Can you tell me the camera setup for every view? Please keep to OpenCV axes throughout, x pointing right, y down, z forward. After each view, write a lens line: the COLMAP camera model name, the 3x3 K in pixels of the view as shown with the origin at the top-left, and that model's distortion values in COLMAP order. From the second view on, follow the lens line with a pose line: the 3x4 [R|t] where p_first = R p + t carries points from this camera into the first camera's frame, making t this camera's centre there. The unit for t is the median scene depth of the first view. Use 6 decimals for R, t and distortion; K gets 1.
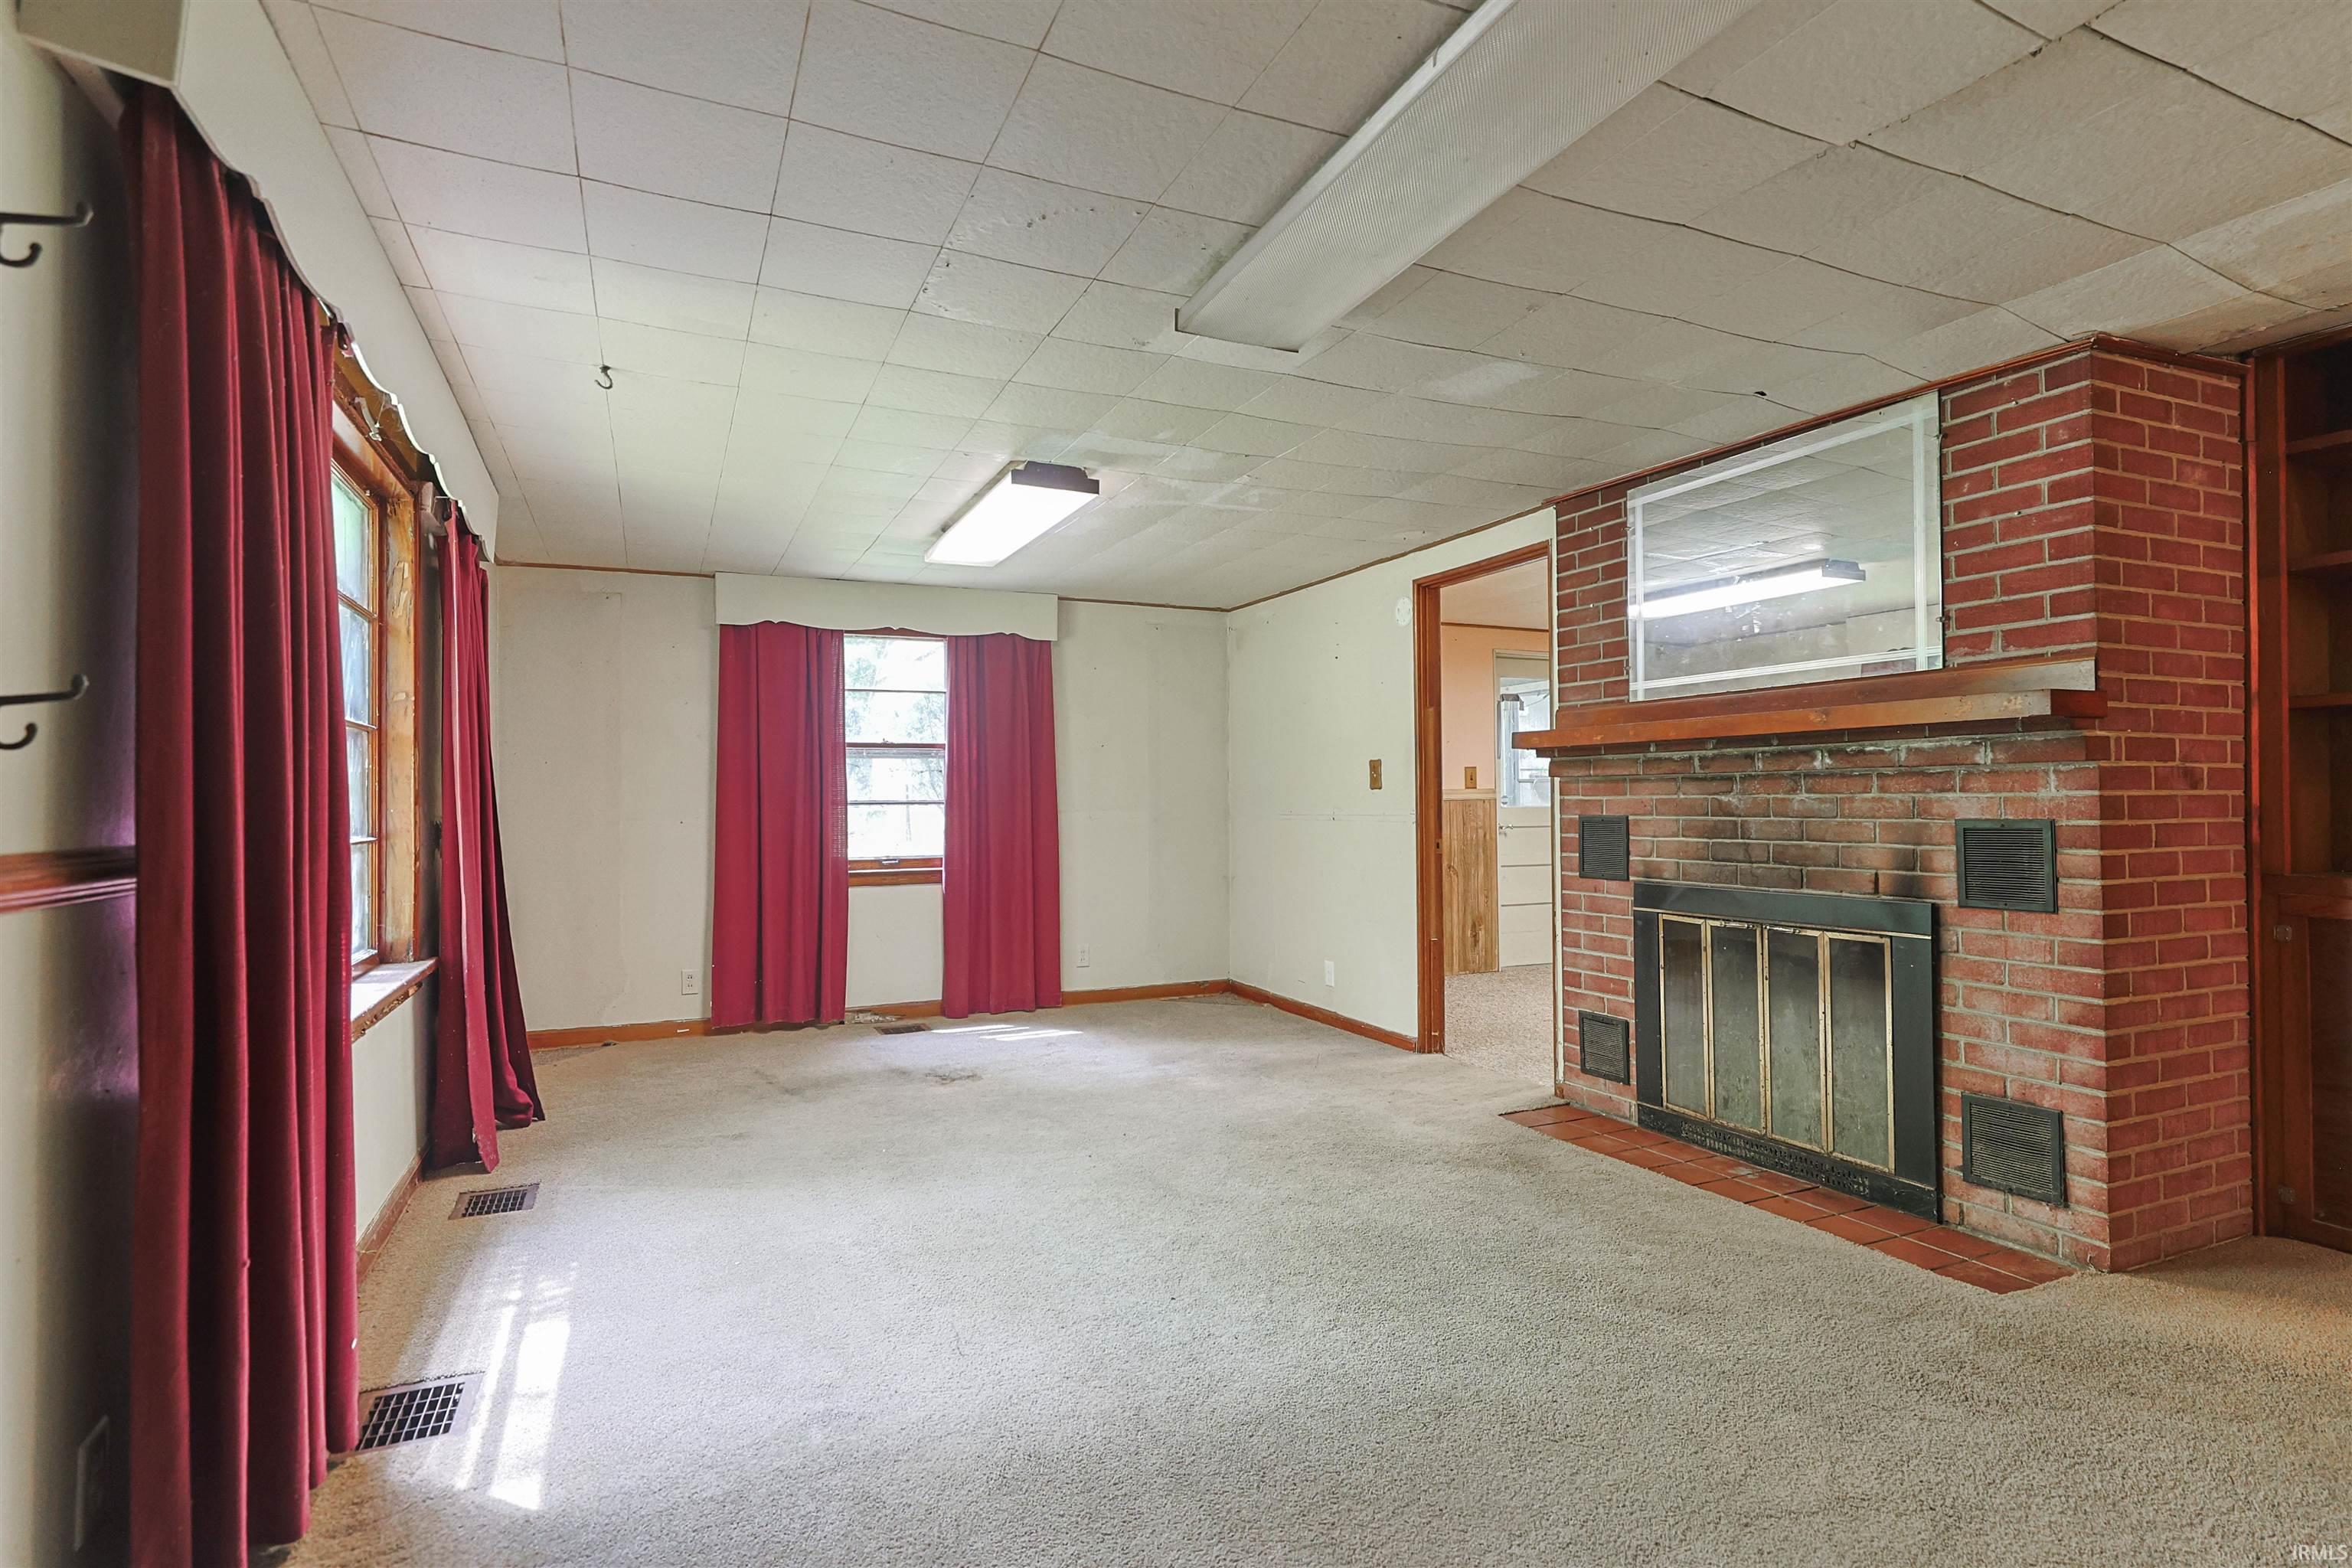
lens RADIAL K [[1135.8, 0, 1169.3], [0, 1135.8, 799.9], [0, 0, 1]] dist [-0.016442, 0.000223]
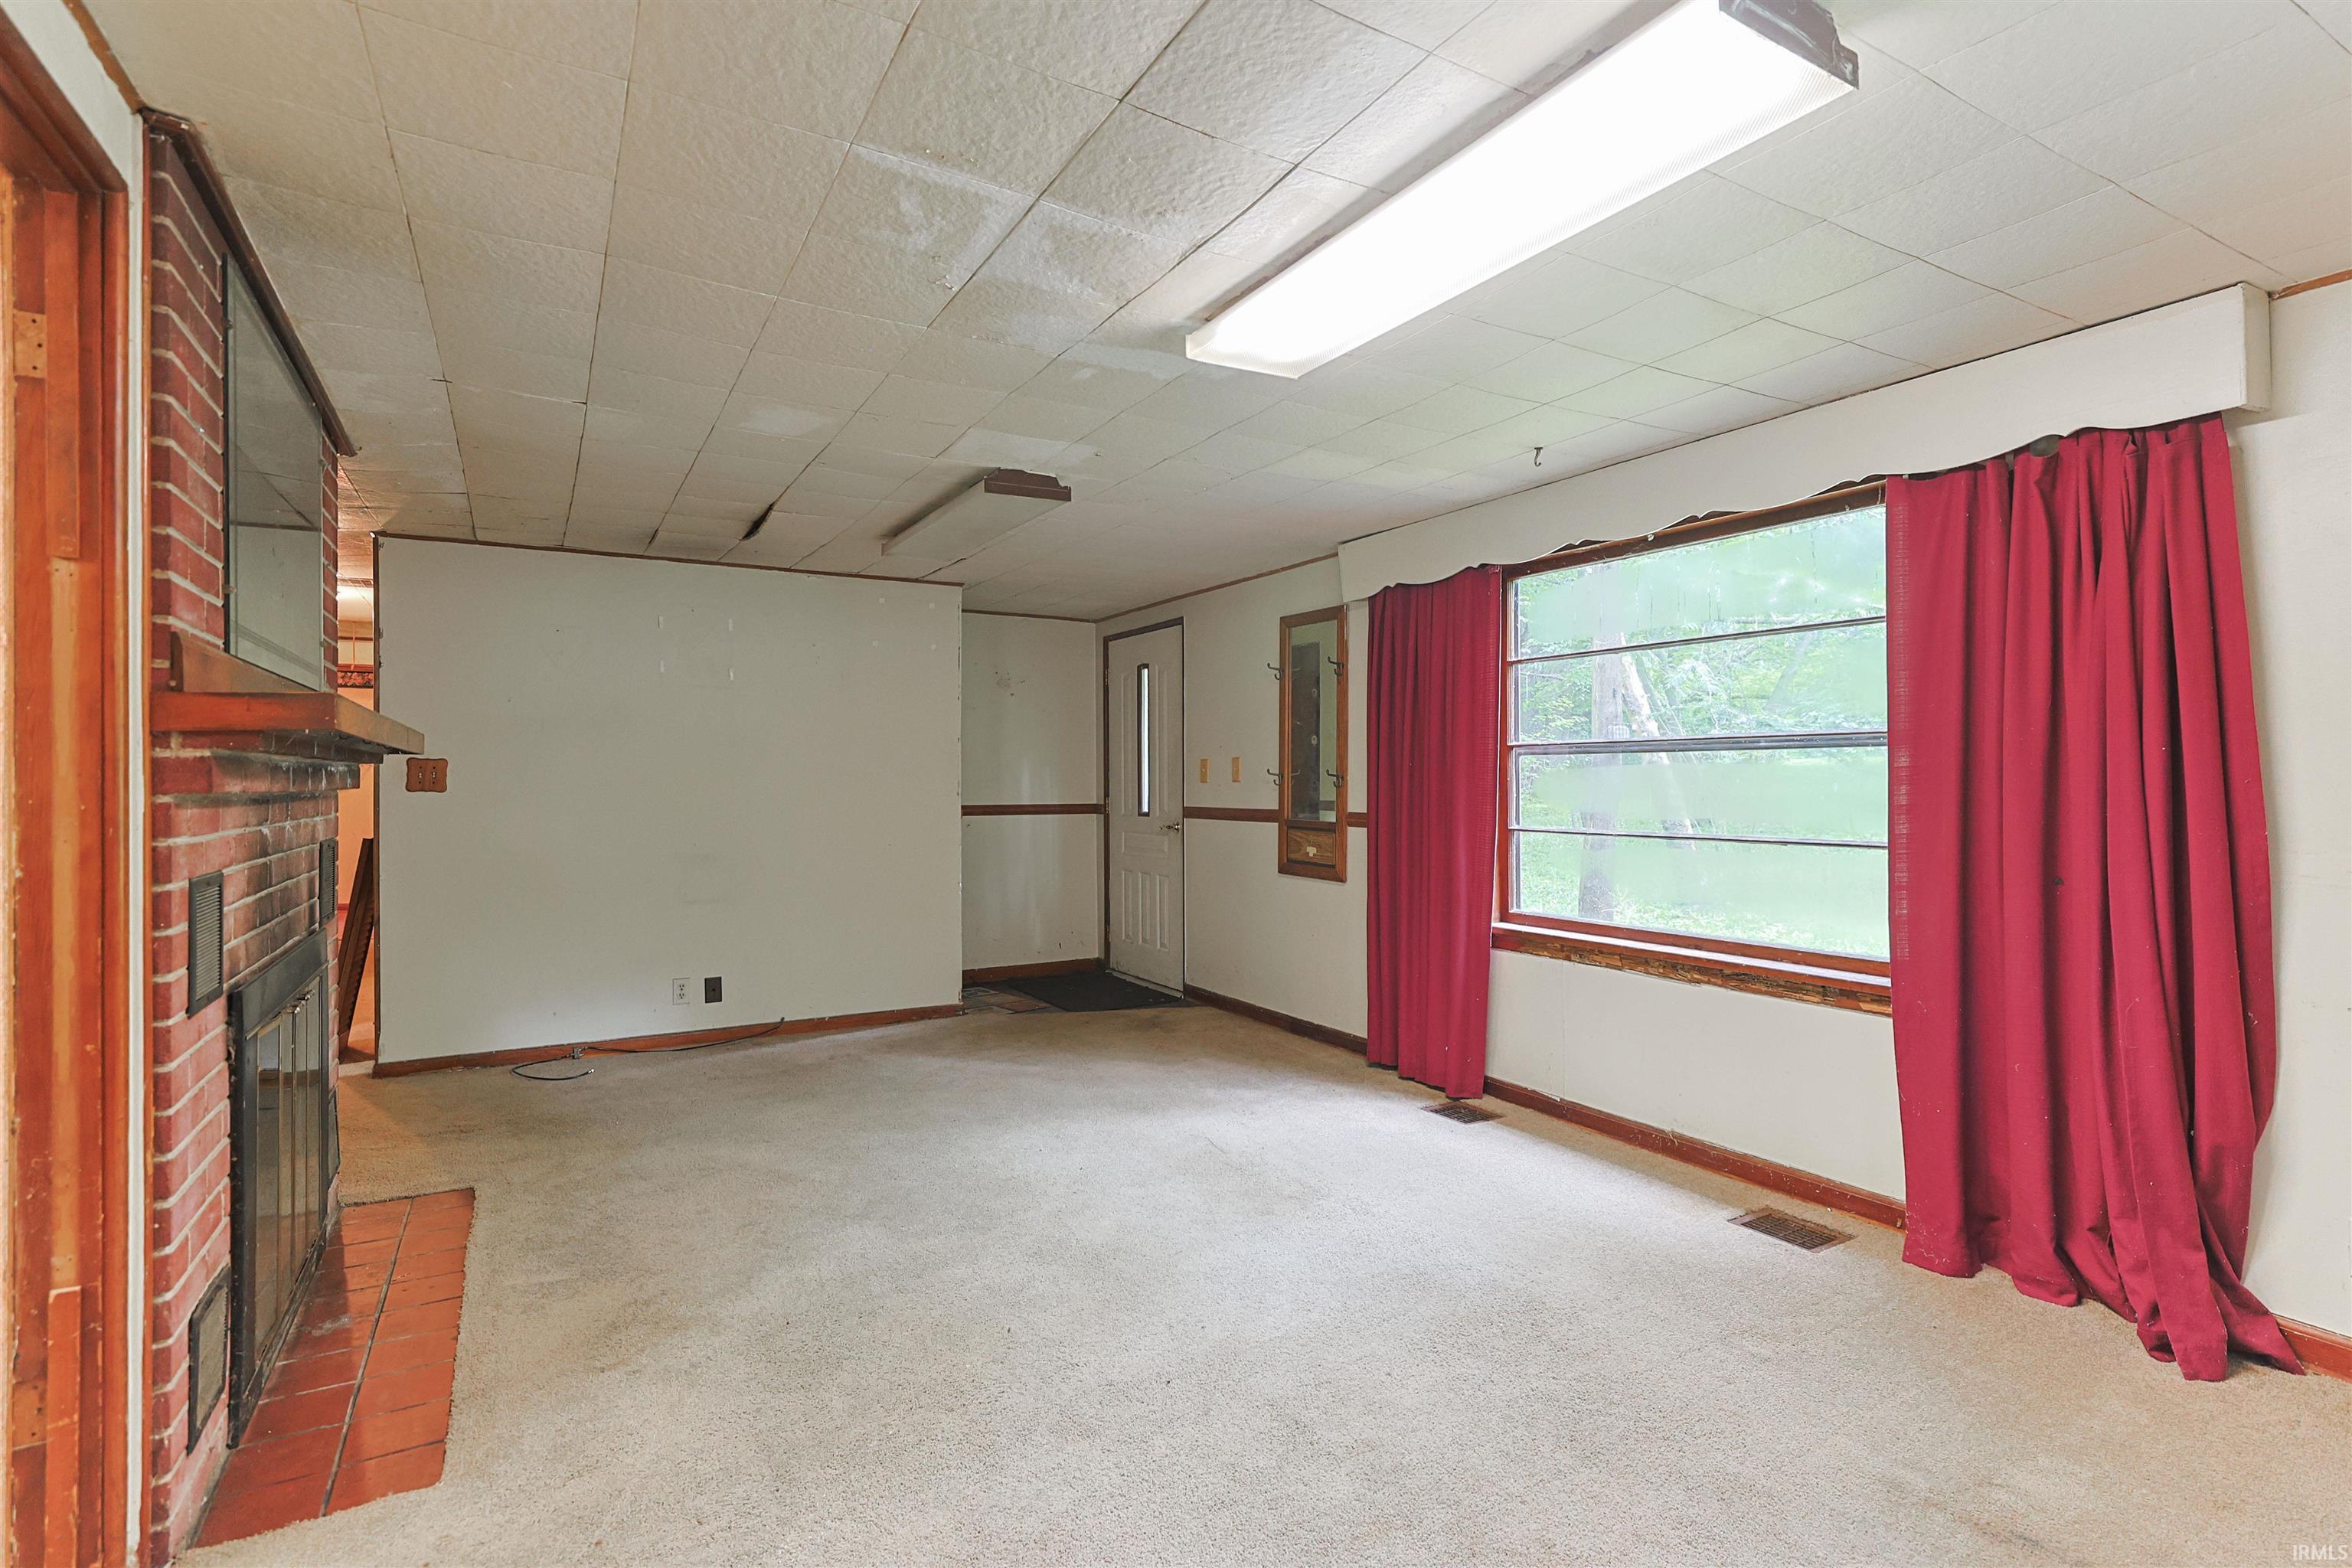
lens RADIAL K [[1143.2, 0, 1176.0], [0, 1143.2, 784.0], [0, 0, 1]] dist [0.000394, 0.012894]
pose [[-0.994336, 0.009783, -0.105830, 0.016677], [0.009461, 0.999949, 0.003552, -0.022096], [0.105859, 0.002530, -0.994378, 1.492211]]
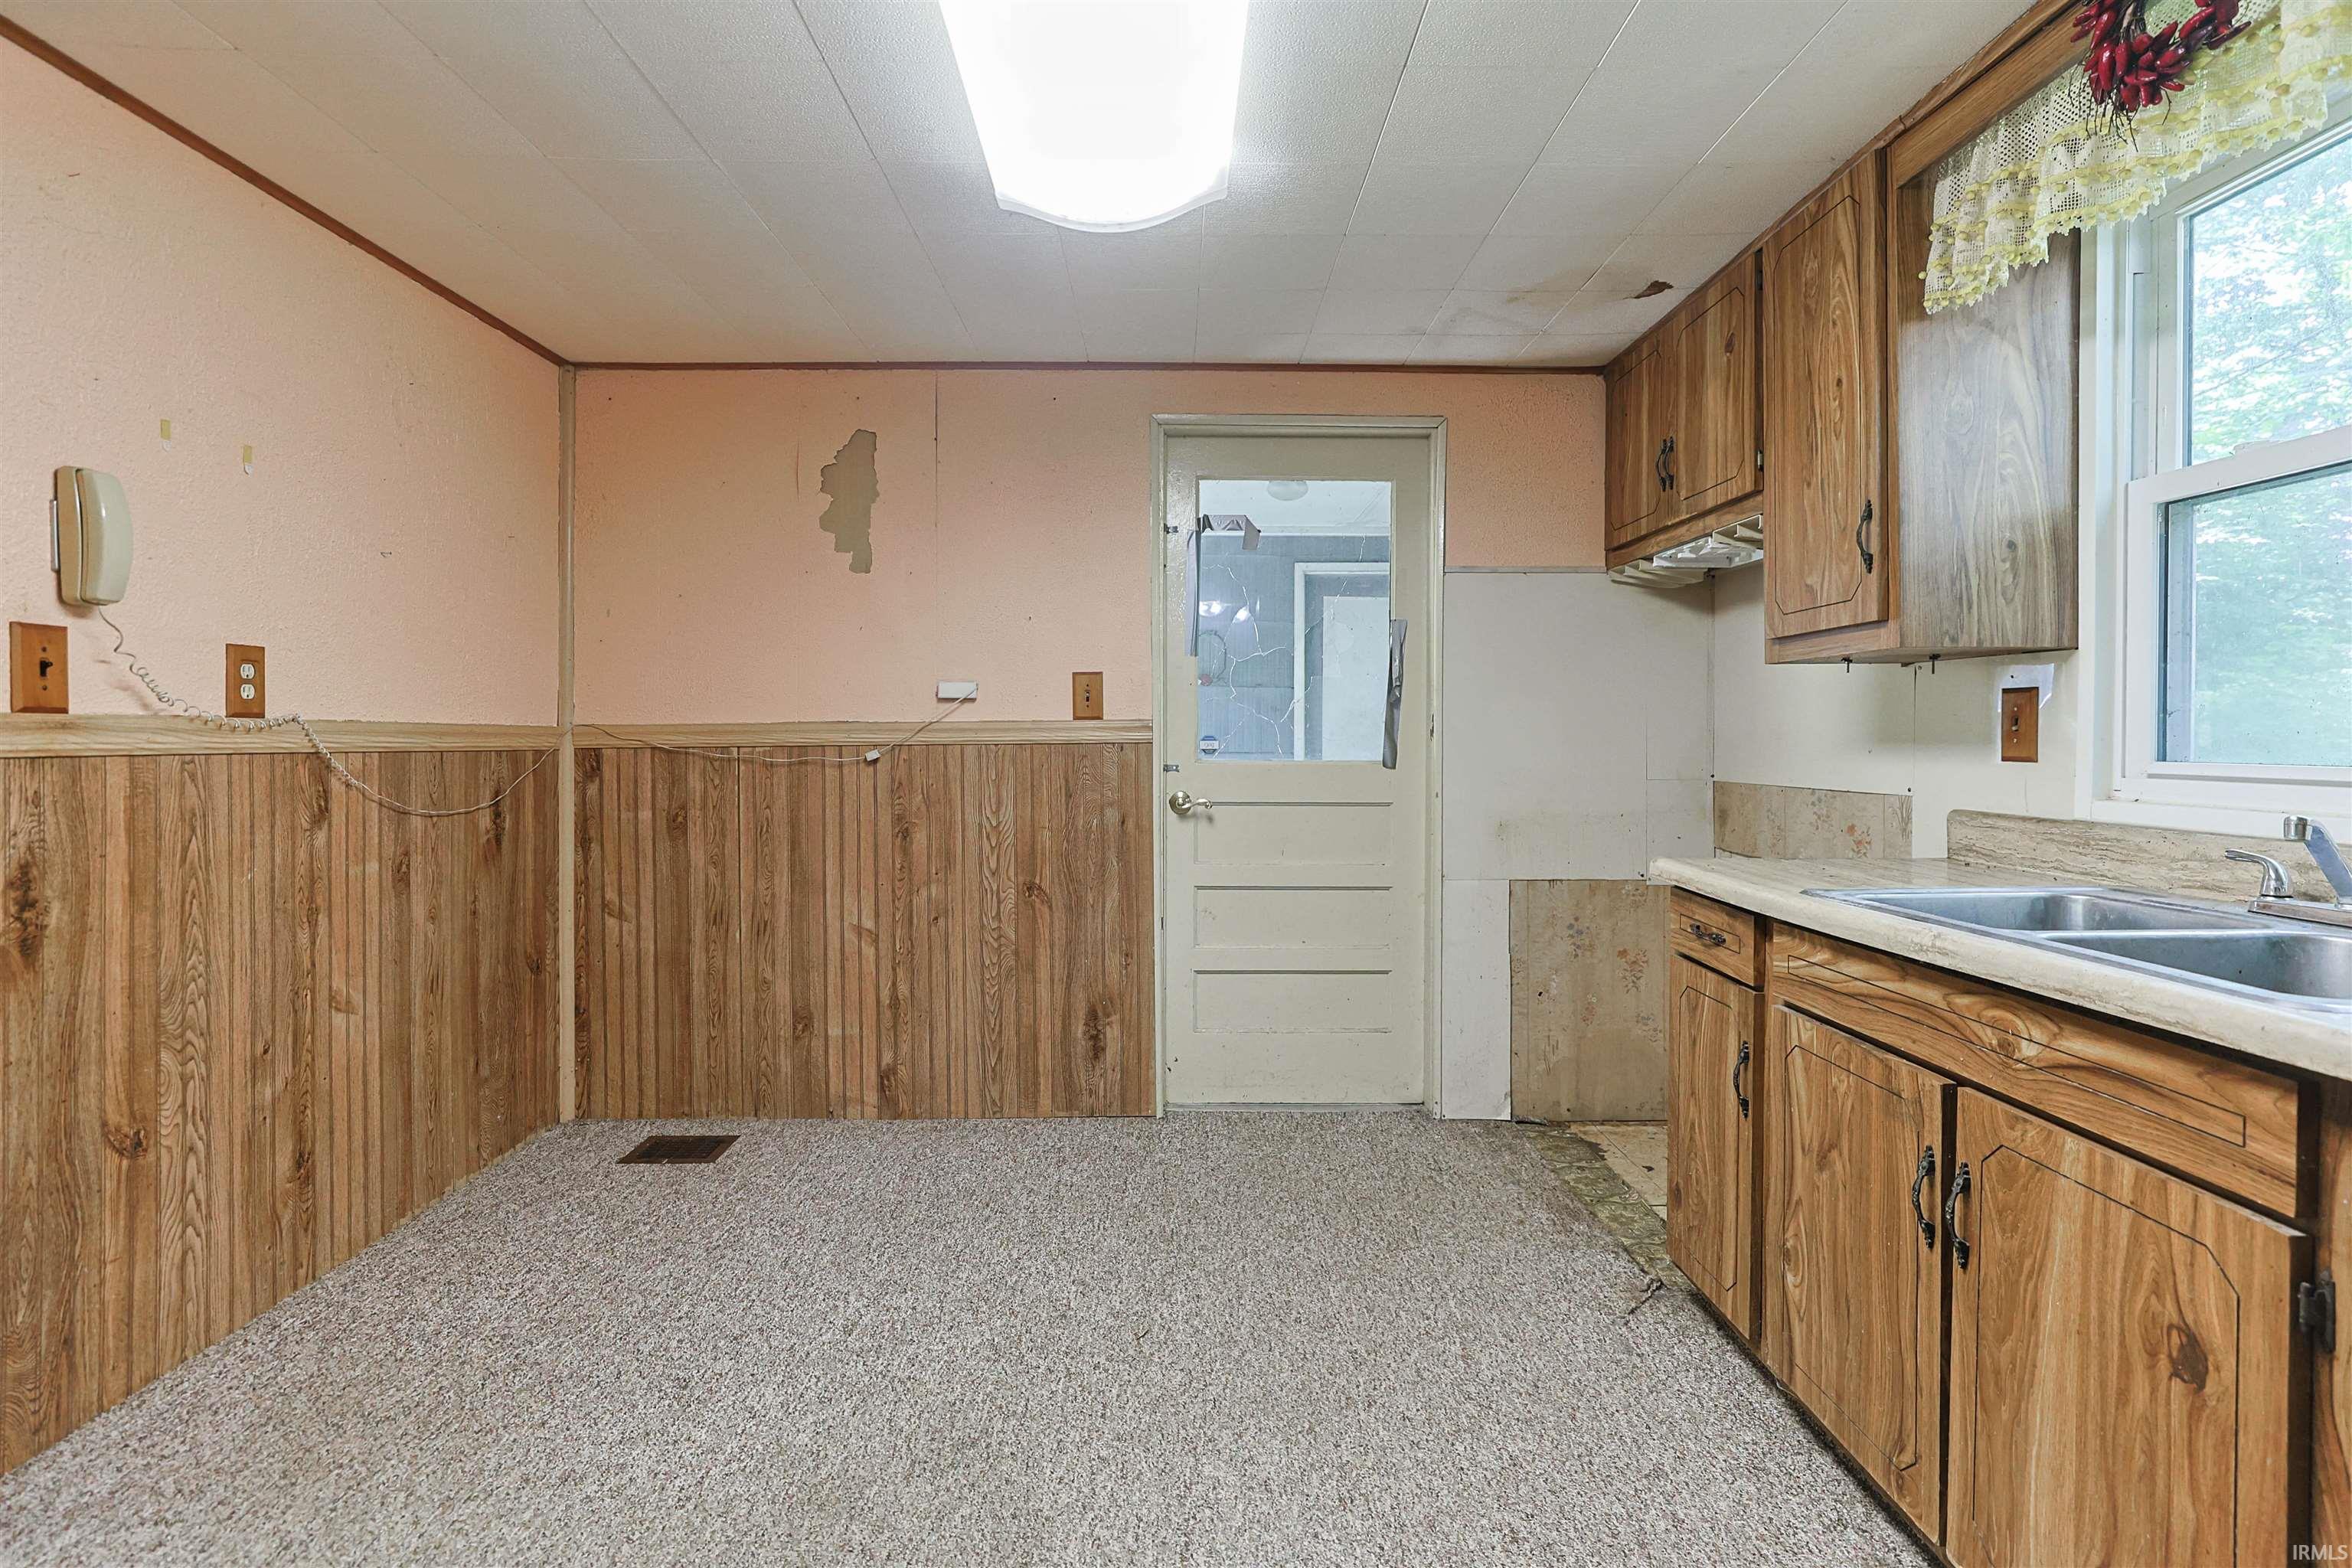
lens RADIAL K [[1120.0, 0, 1201.3], [0, 1120.0, 748.4], [0, 0, 1]] dist [-0.021889, 0.012051]
pose [[0.922081, 0.013348, -0.386766, 0.867071], [-0.008766, 0.999869, 0.013609, -0.008160], [0.386897, -0.009158, 0.922078, 1.068743]]
